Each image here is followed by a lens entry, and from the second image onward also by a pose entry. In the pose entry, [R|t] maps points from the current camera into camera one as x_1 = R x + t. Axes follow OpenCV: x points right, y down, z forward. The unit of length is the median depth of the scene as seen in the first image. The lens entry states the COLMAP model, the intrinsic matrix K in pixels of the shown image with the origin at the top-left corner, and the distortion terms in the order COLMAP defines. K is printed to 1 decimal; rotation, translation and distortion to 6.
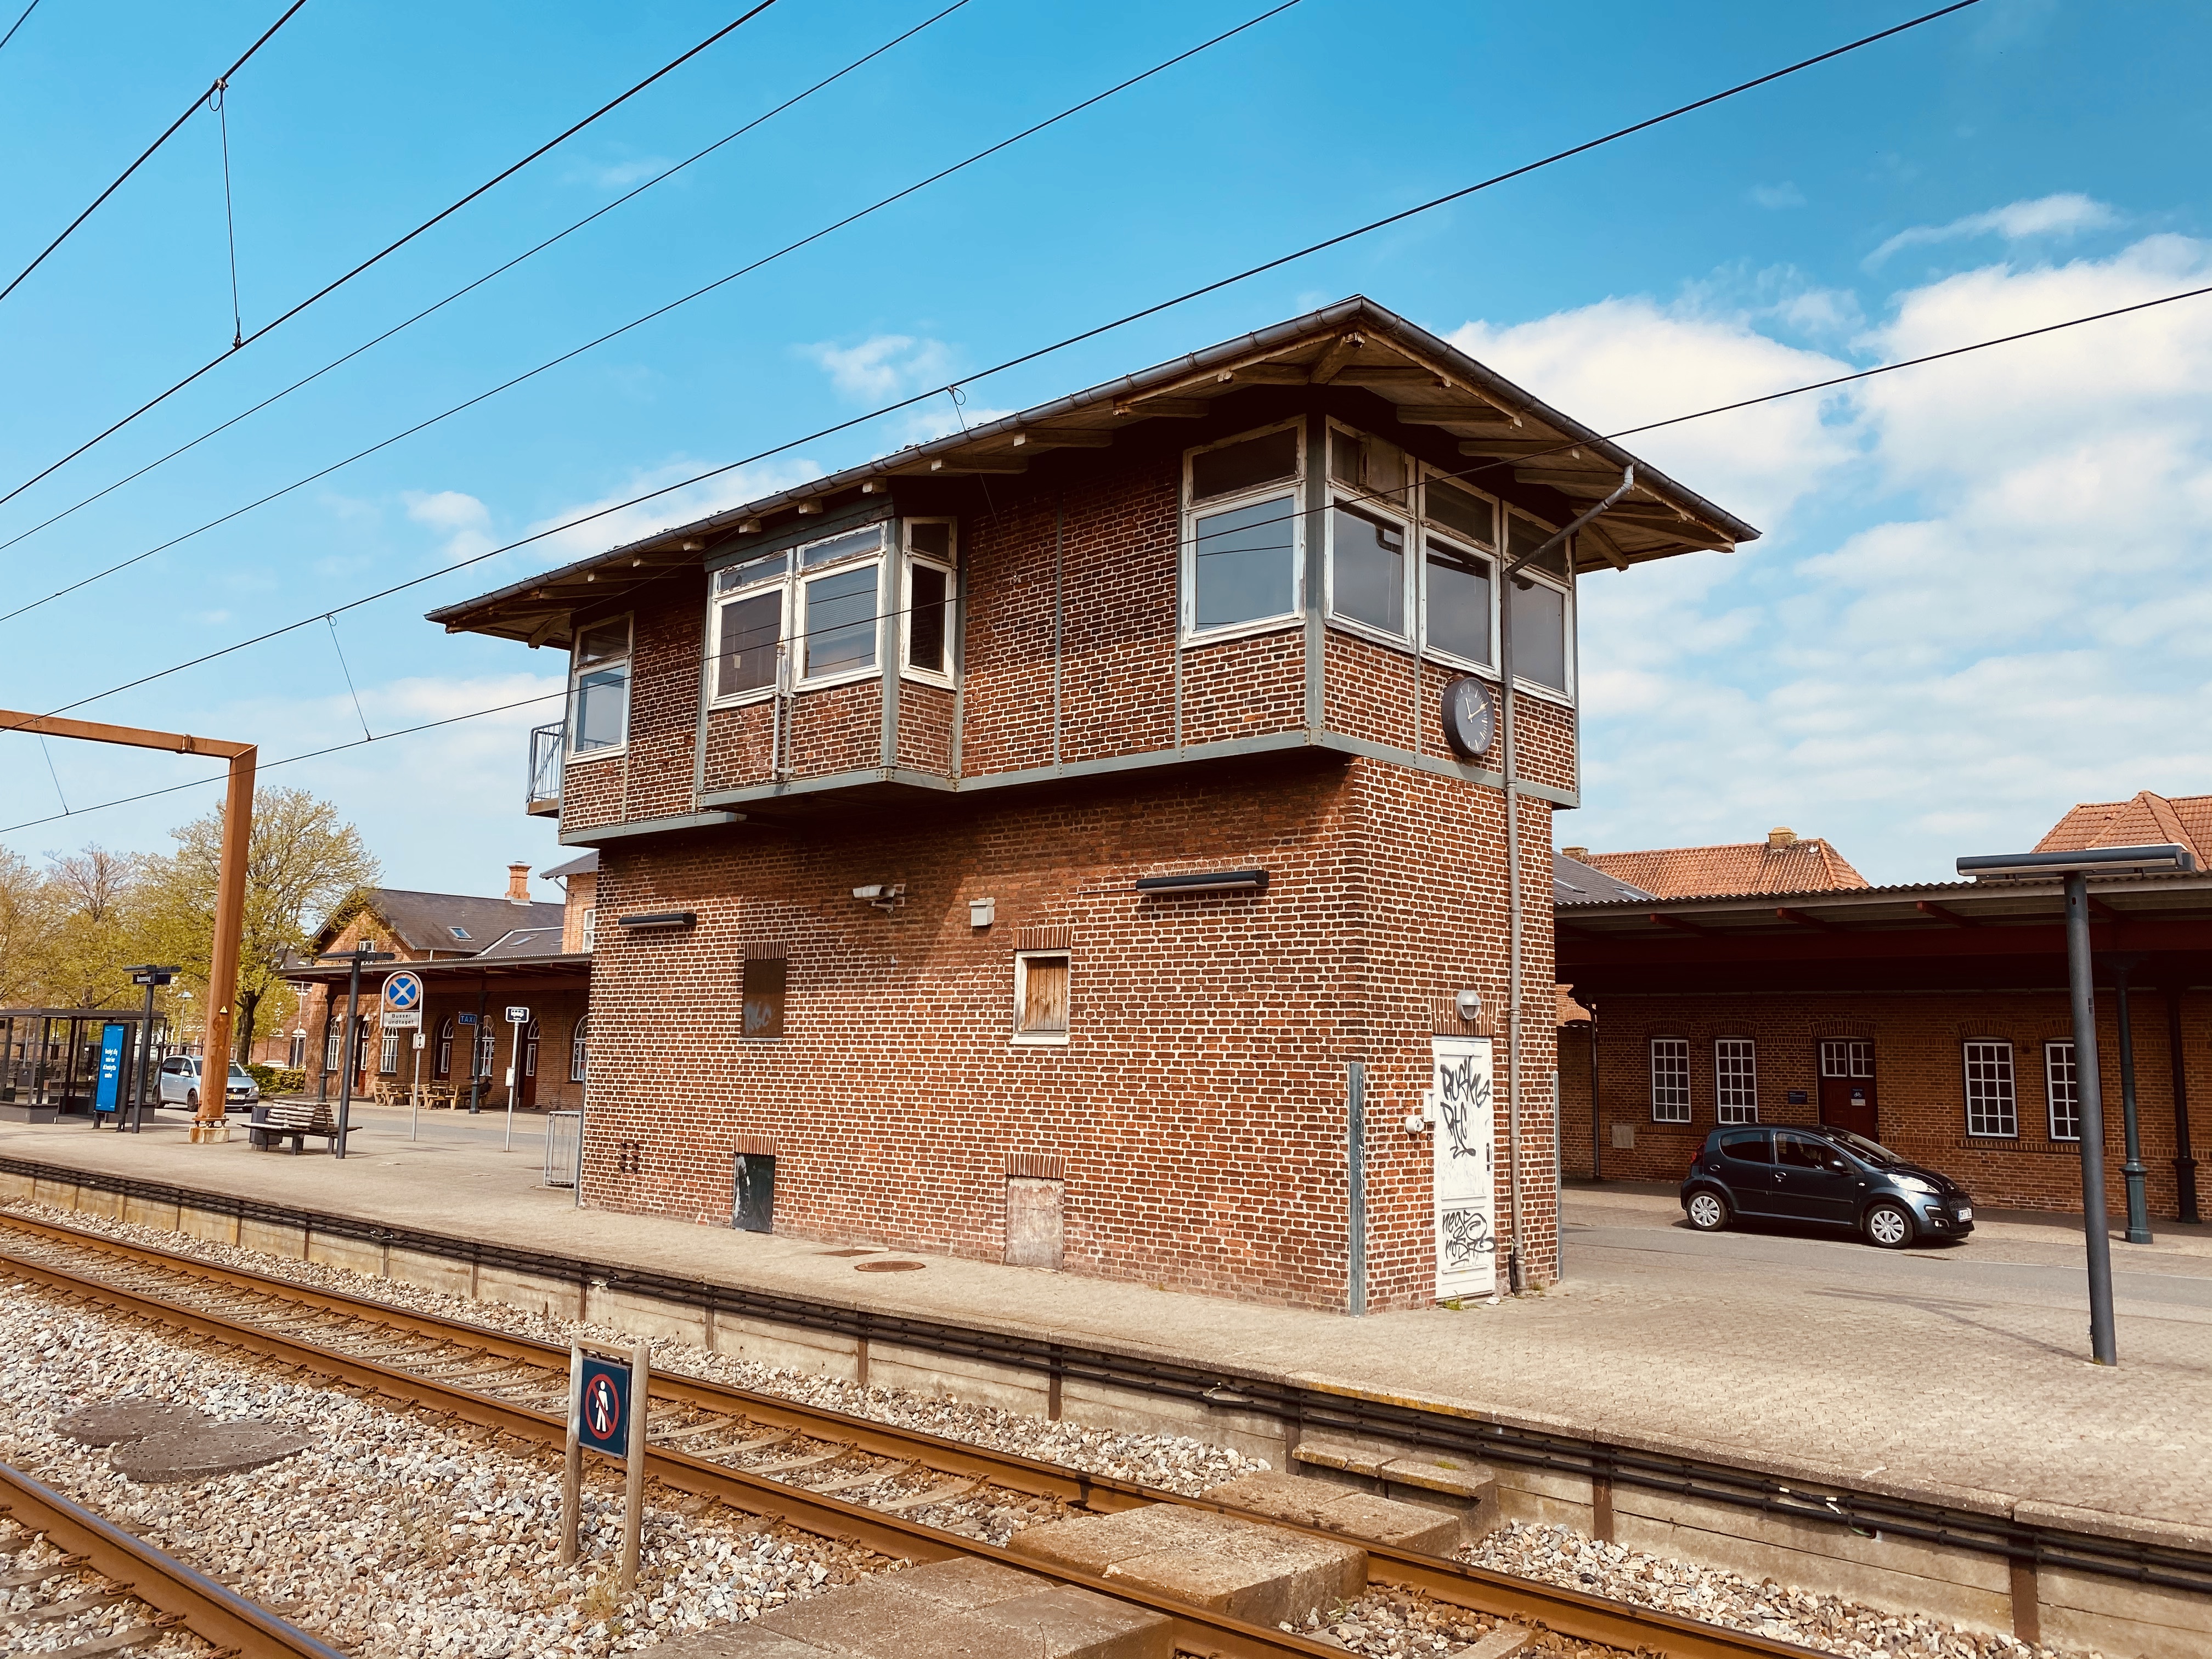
lens RADIAL K [[1670.5, 0, 1099.7], [0, 1670.5, 801.5], [0, 0, 1]] dist [0.174082, -0.458002]
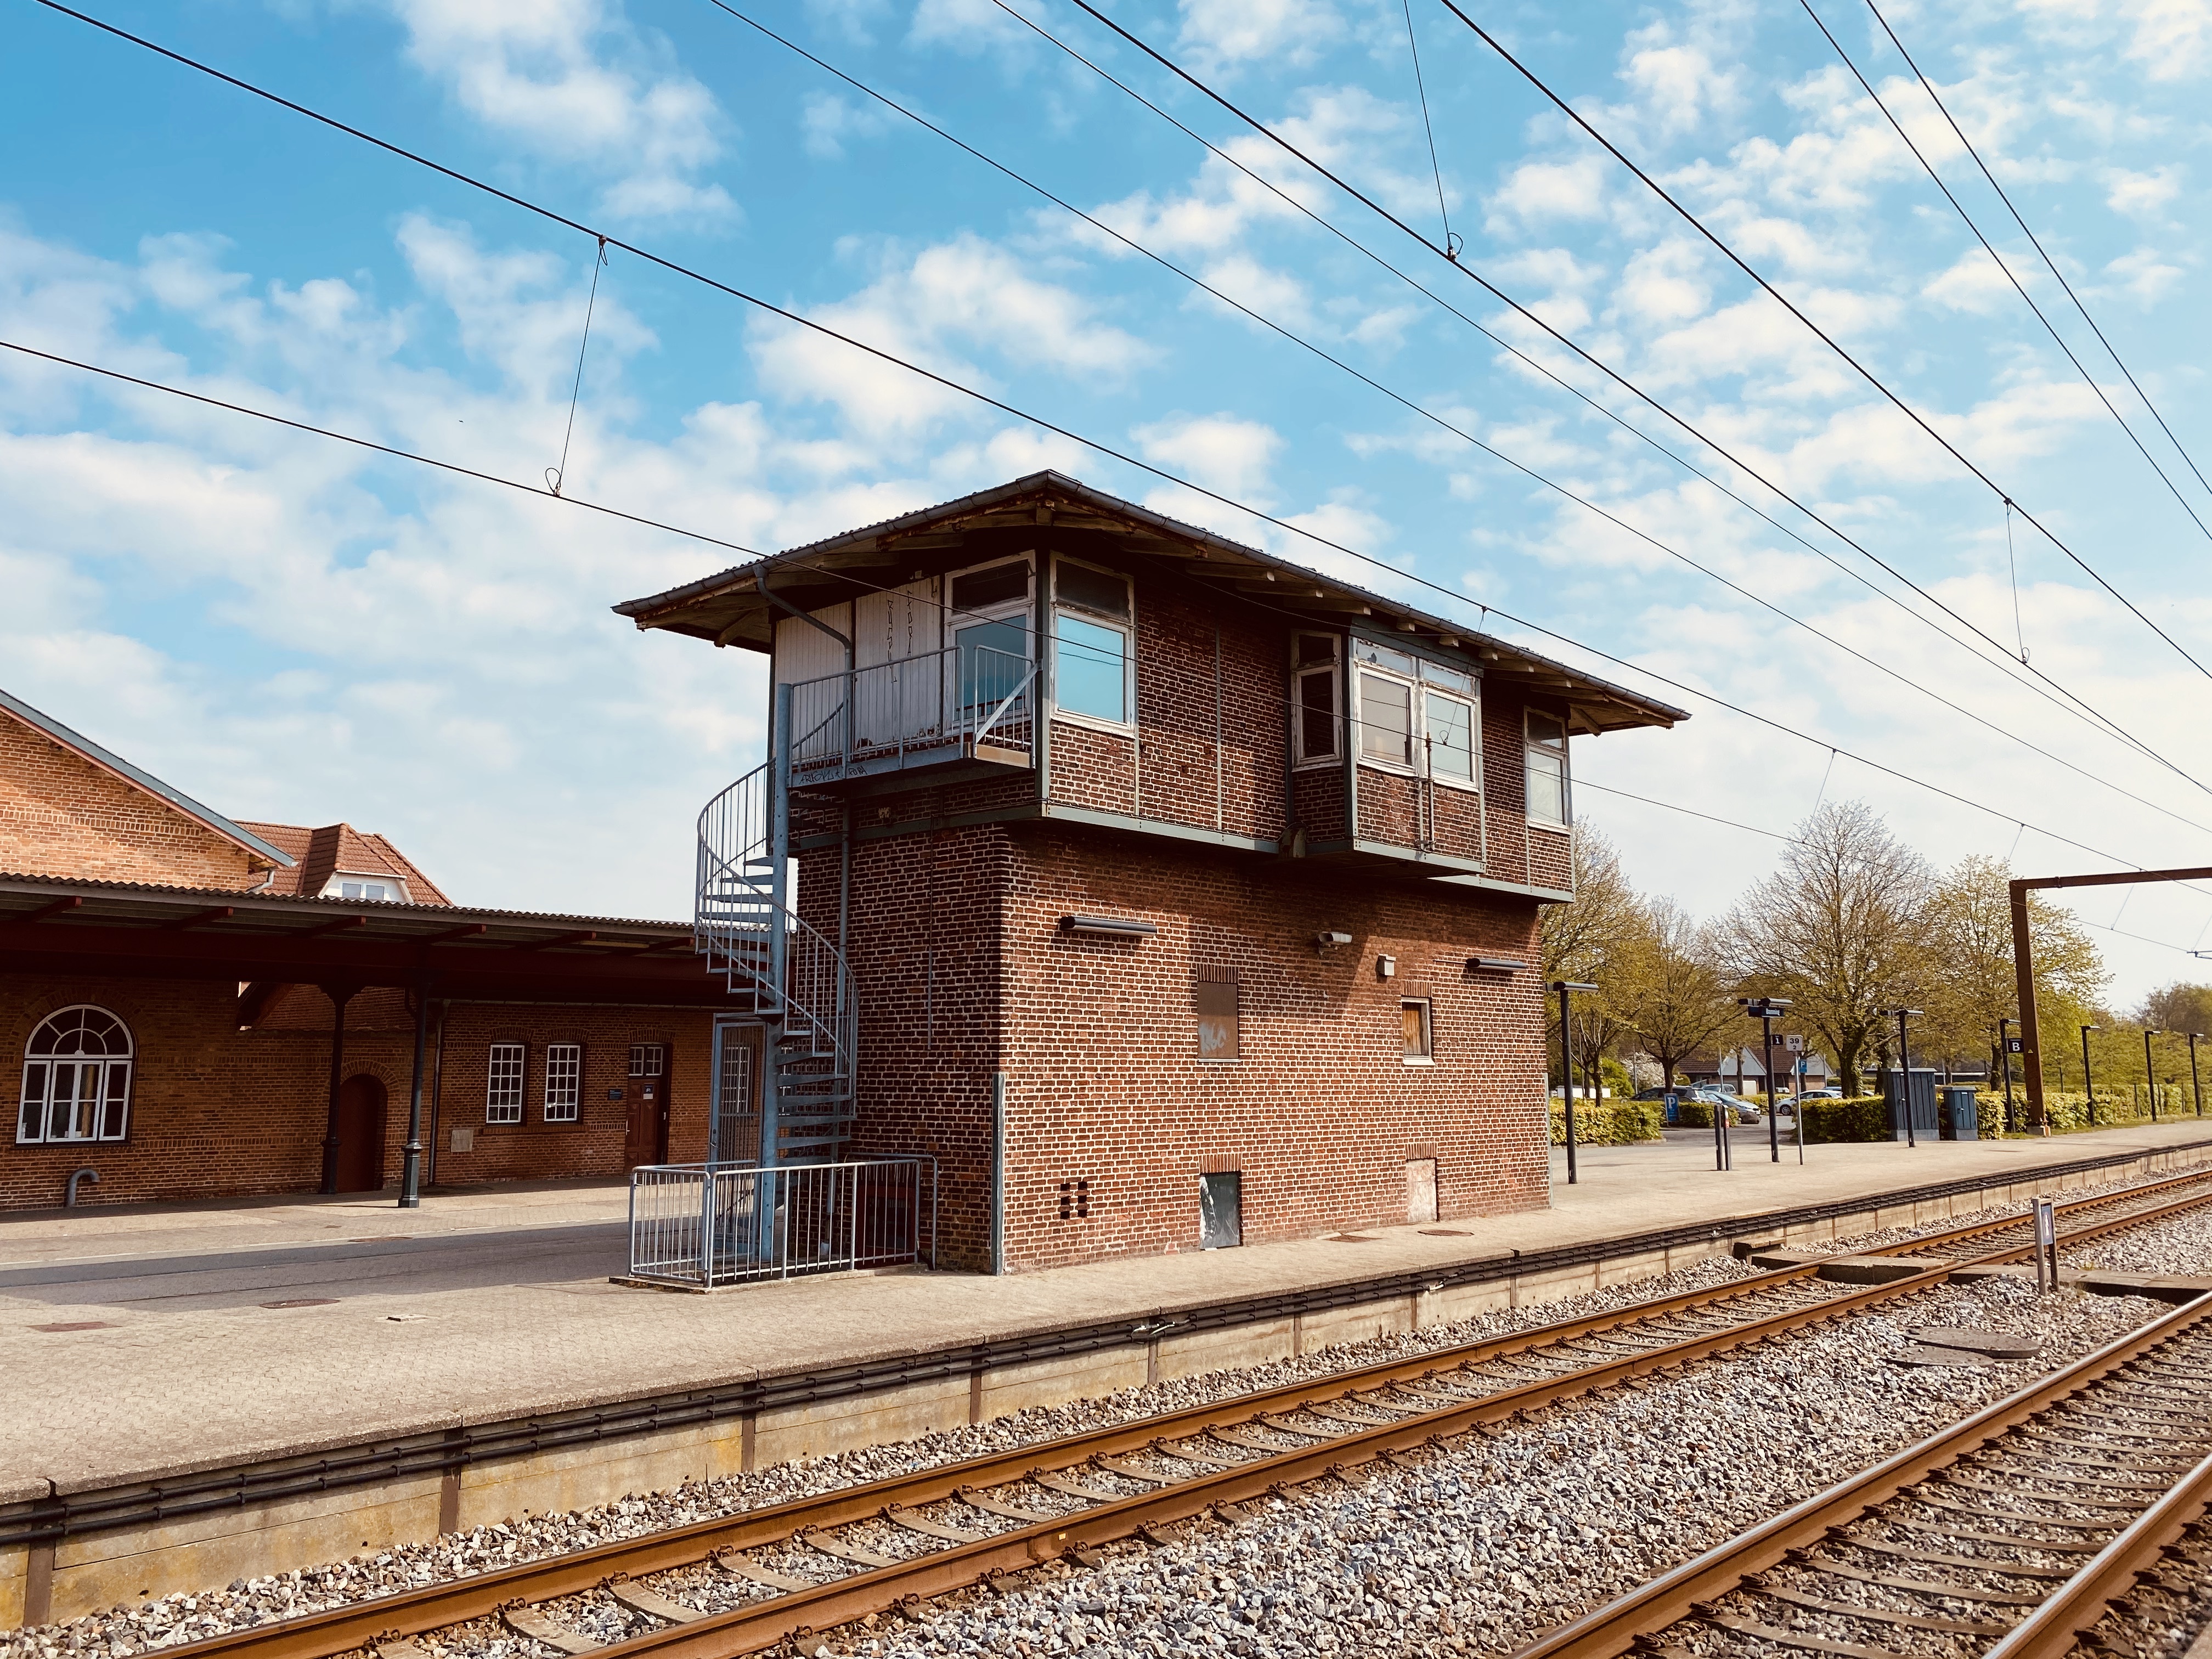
lens RADIAL K [[1670.5, 0, 1099.7], [0, 1670.5, 801.5], [0, 0, 1]] dist [0.174082, -0.458002]
pose [[-0.016032, 0.138127, 0.990285, -1.235695], [-0.149713, 0.978915, -0.138965, 0.139511], [-0.988600, -0.150486, 0.004986, 1.089975]]
